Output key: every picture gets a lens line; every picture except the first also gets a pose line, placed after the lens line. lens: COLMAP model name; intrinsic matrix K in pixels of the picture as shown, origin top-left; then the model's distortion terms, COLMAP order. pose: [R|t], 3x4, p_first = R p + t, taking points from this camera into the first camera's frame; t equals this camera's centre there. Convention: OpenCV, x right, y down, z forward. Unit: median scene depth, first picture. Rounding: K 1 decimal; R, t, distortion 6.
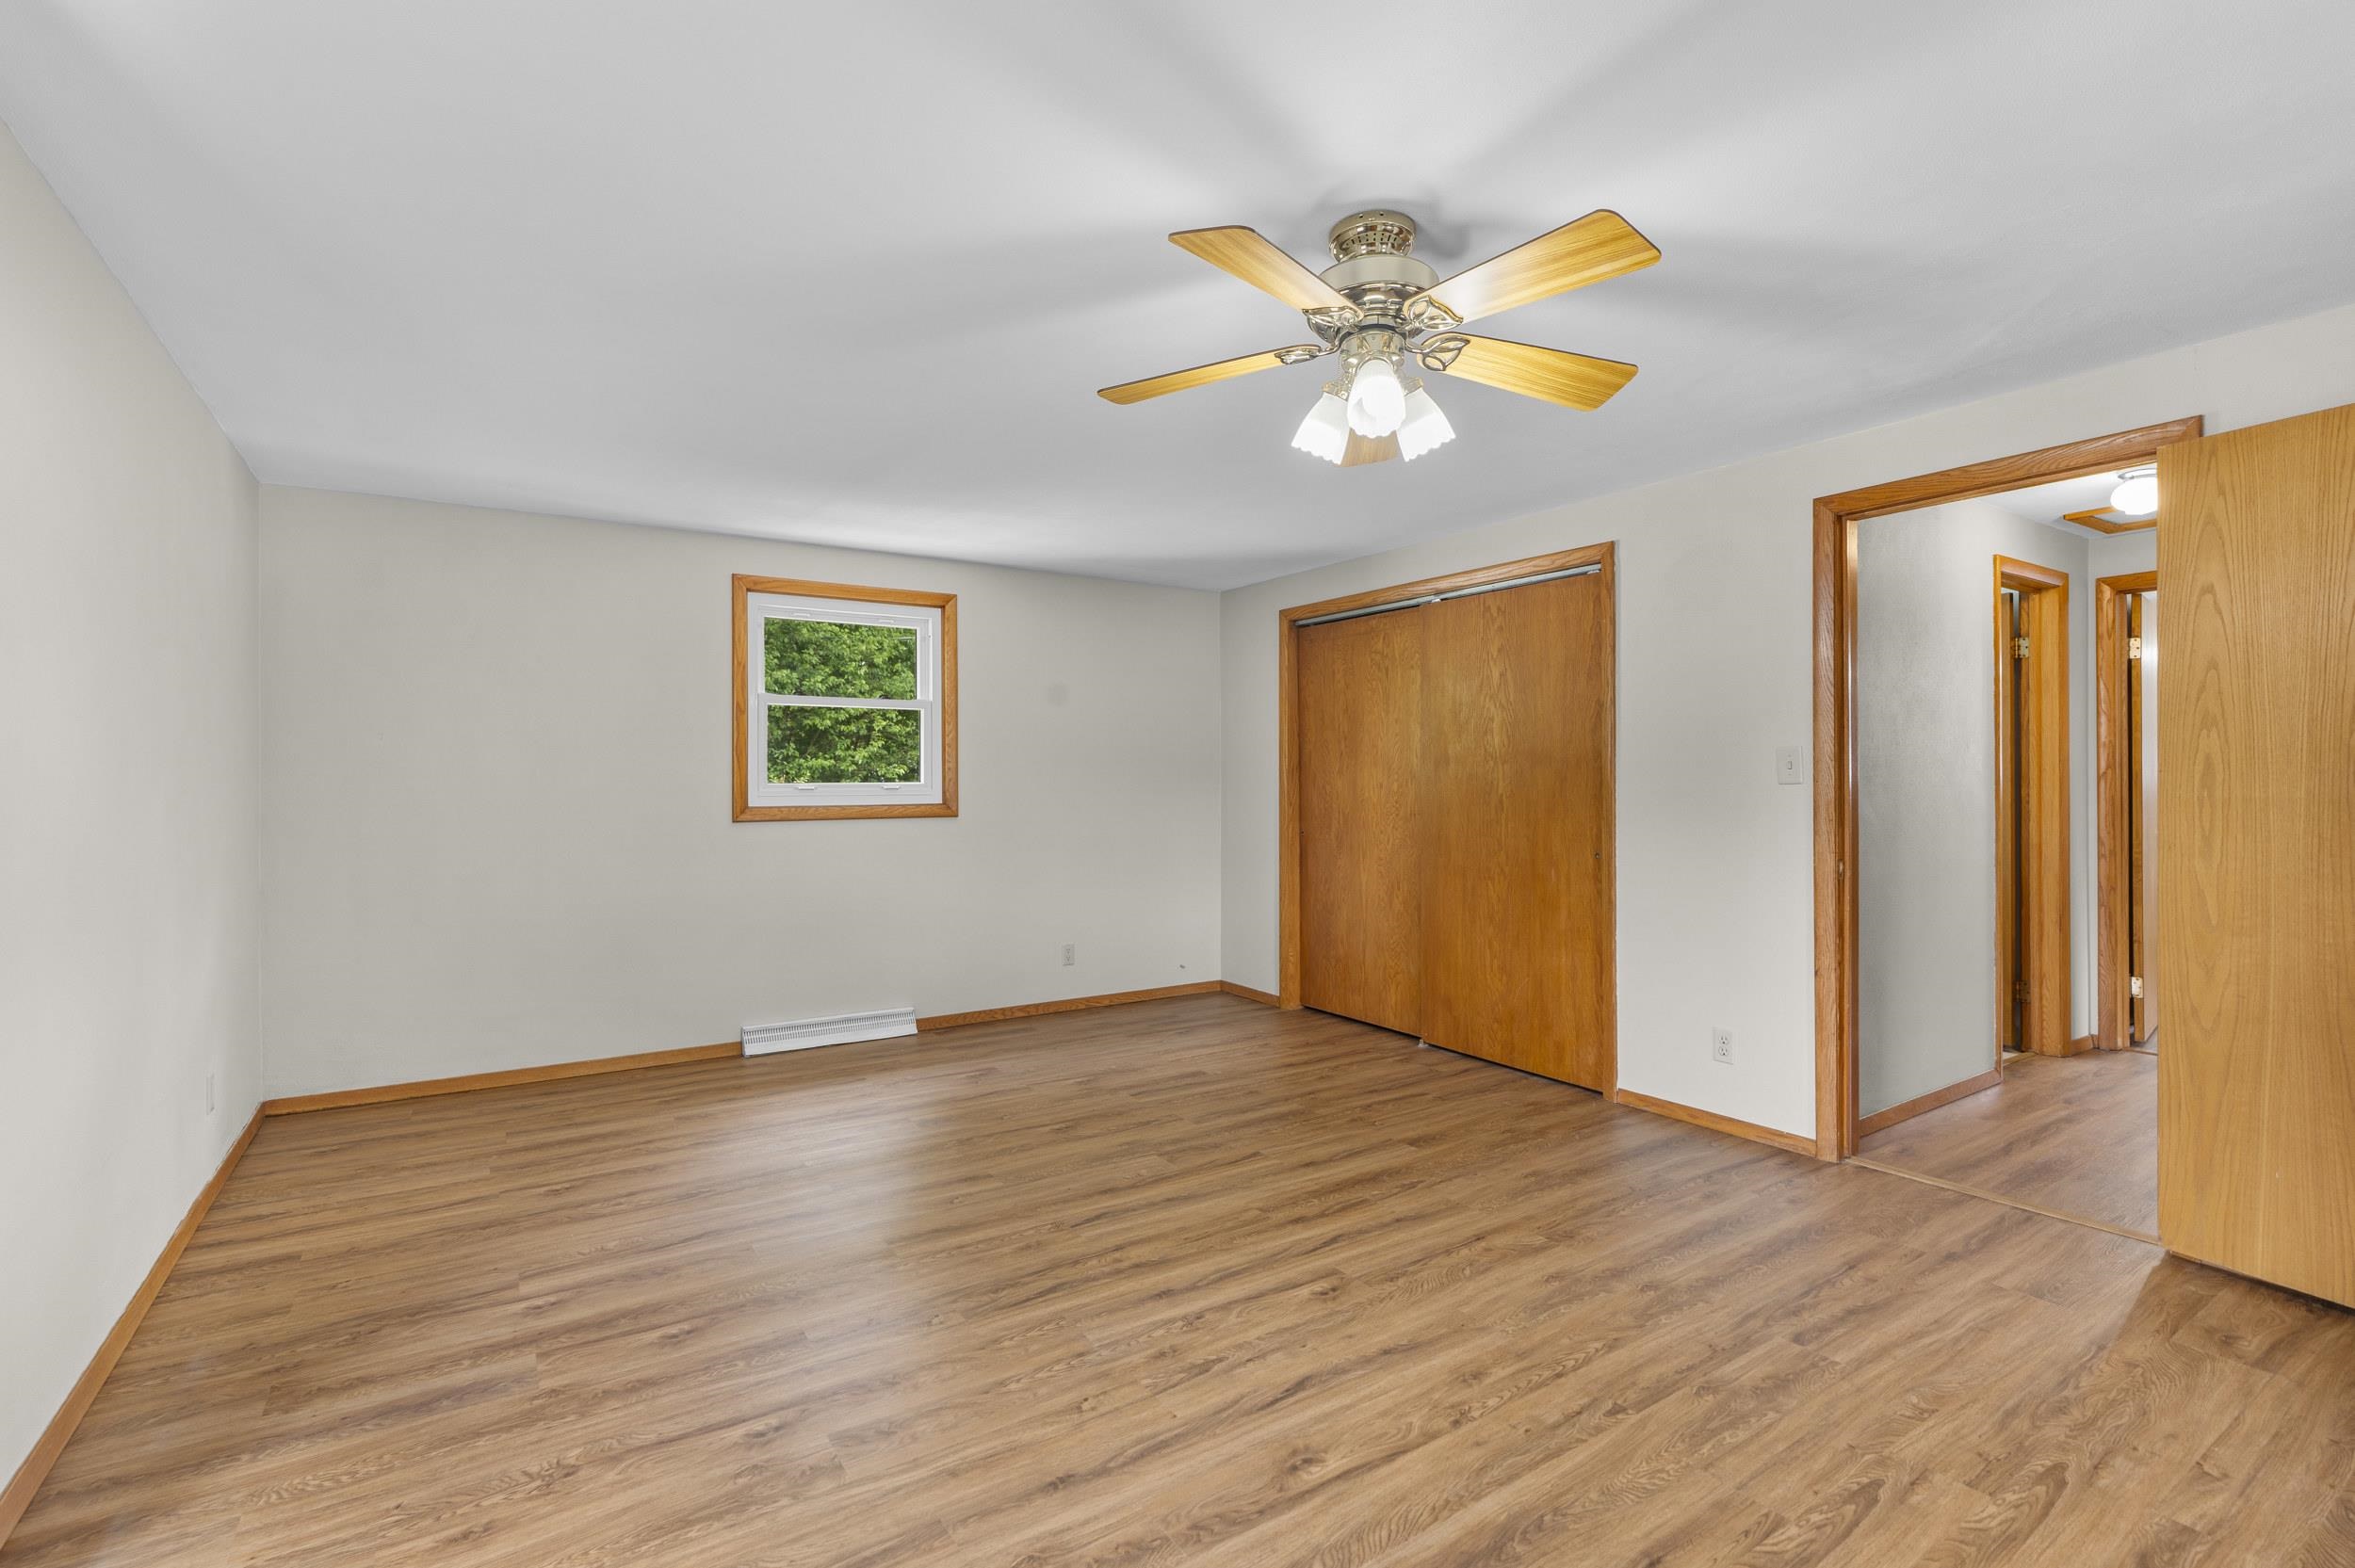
lens RADIAL K [[1067.1, 0, 1160.8], [0, 1067.1, 778.2], [0, 0, 1]] dist [-0.008883, 0.004085]
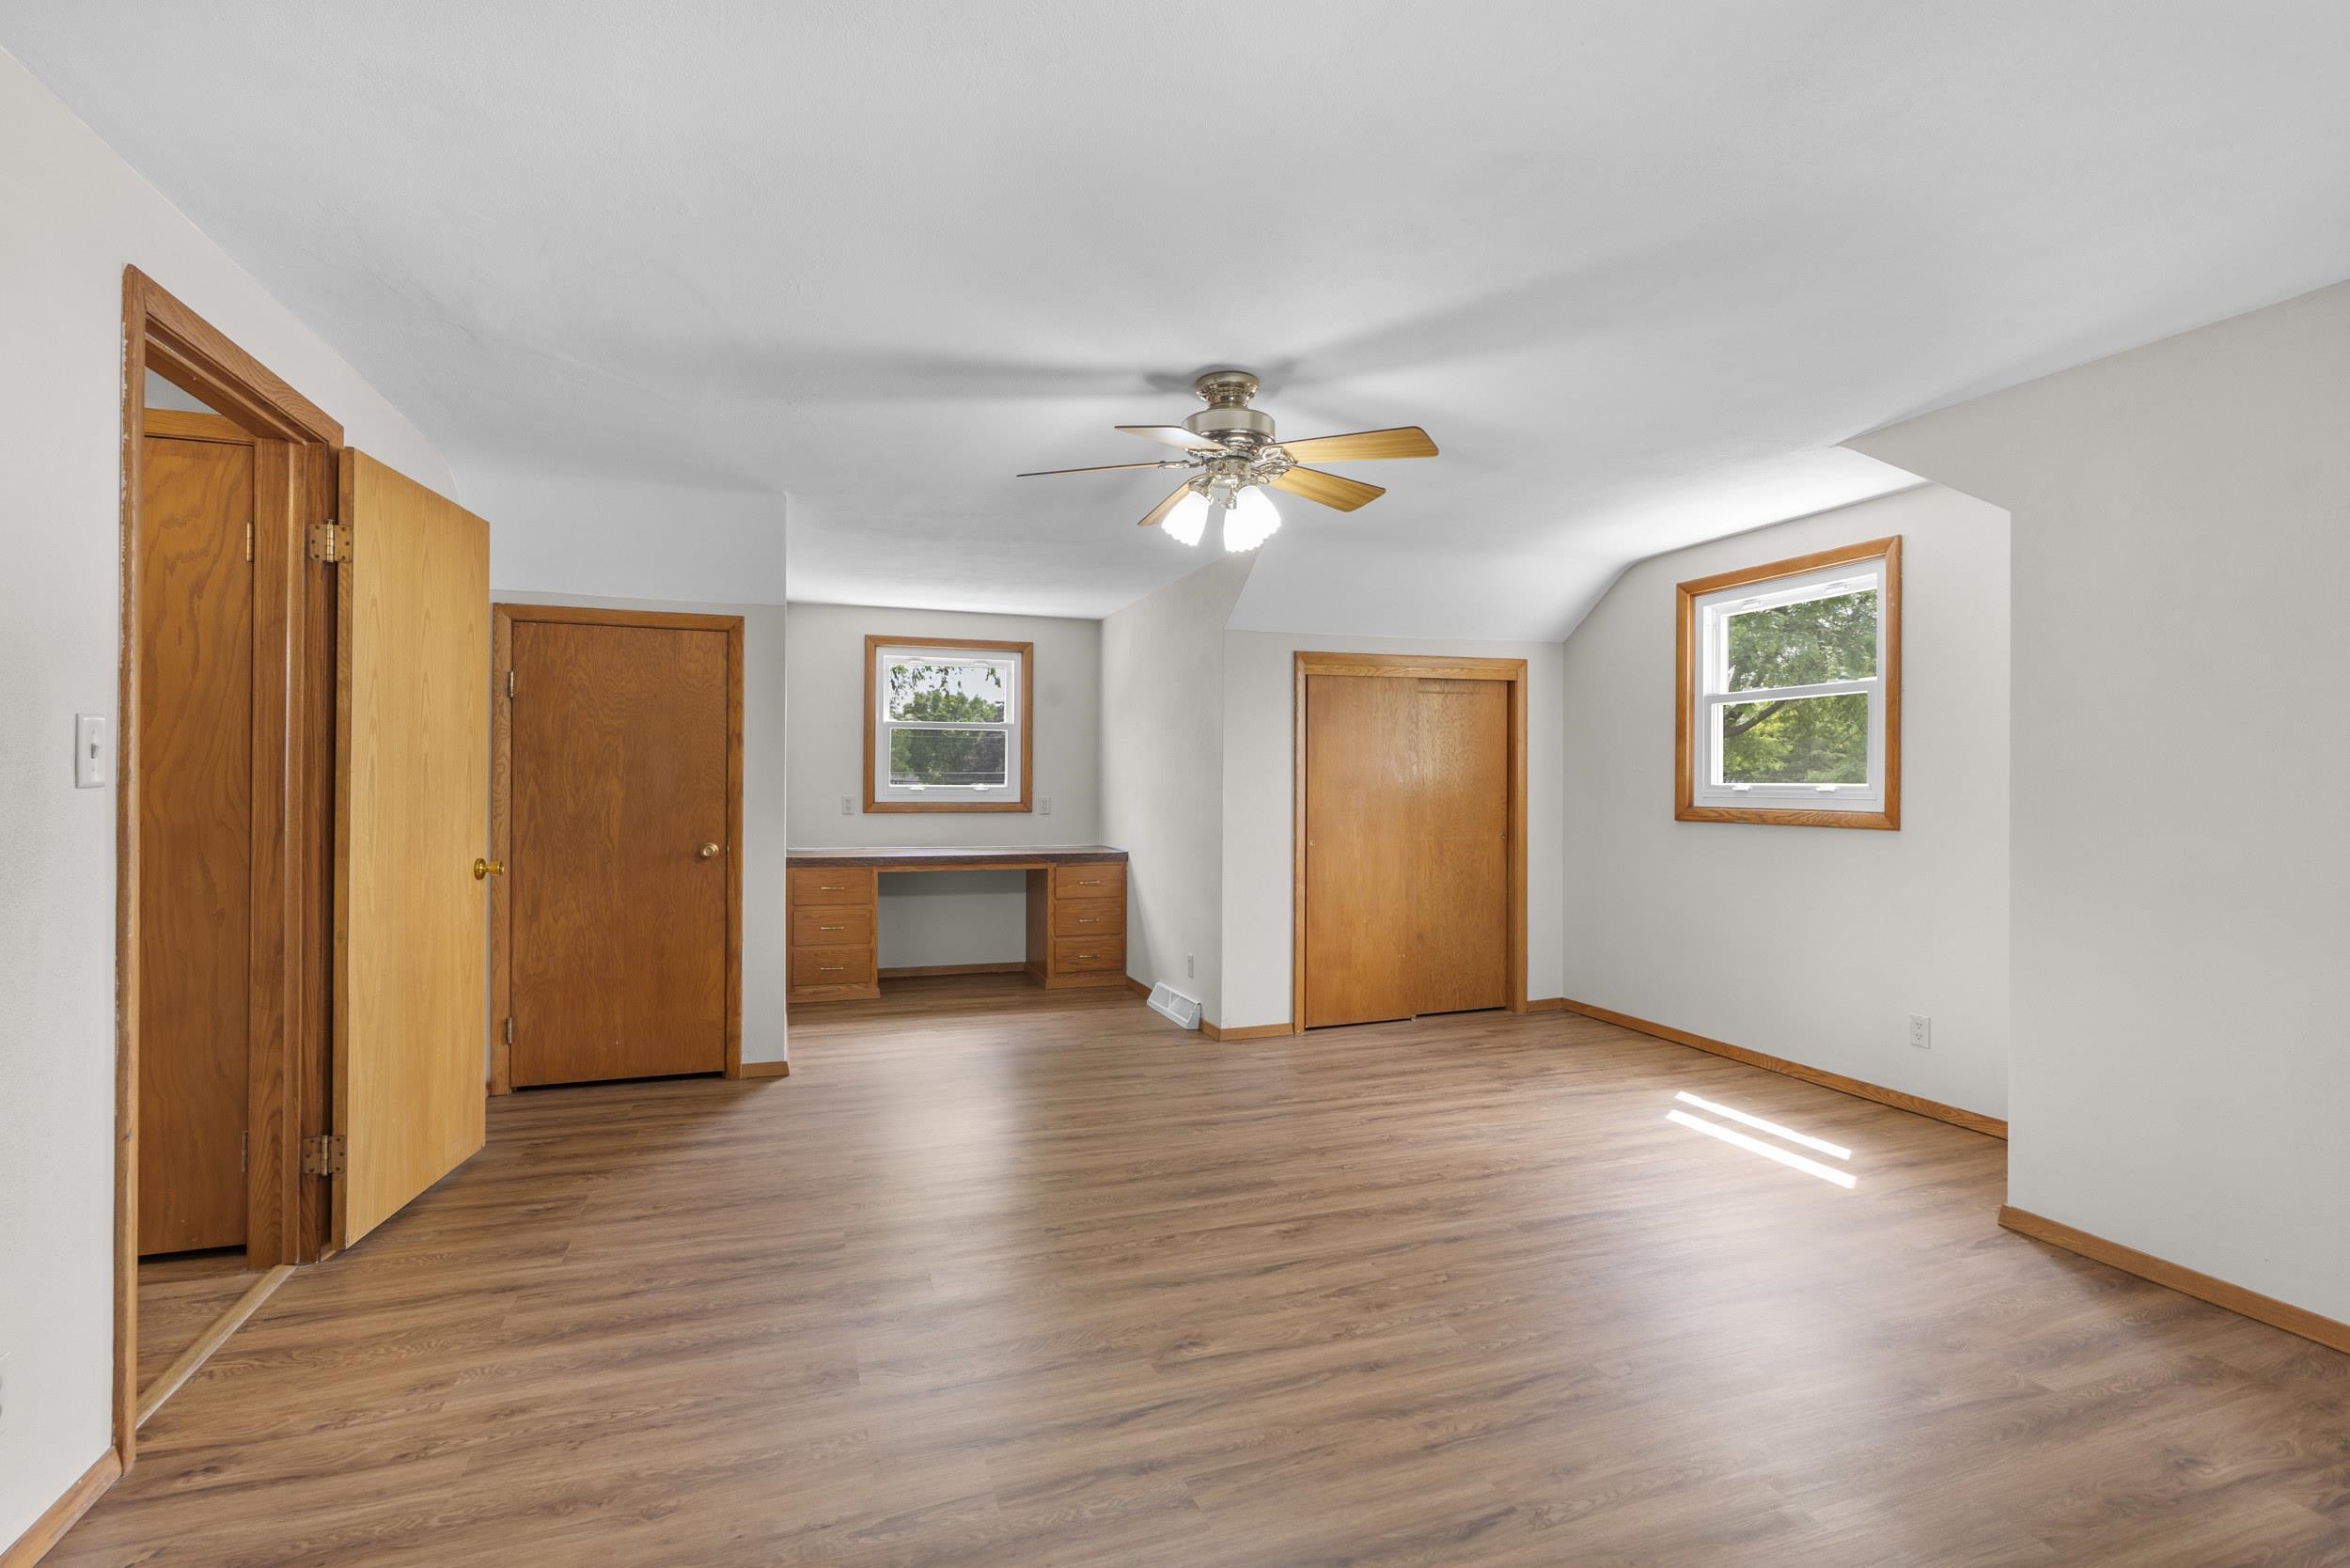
lens RADIAL K [[1065.0, 0, 1158.4], [0, 1065.0, 778.2], [0, 0, 1]] dist [-0.008883, 0.004085]
pose [[-0.970865, -0.003032, 0.239608, -0.036212], [-0.004978, 0.999959, -0.007516, 0.005746], [-0.239575, -0.008490, -0.970841, 1.992808]]
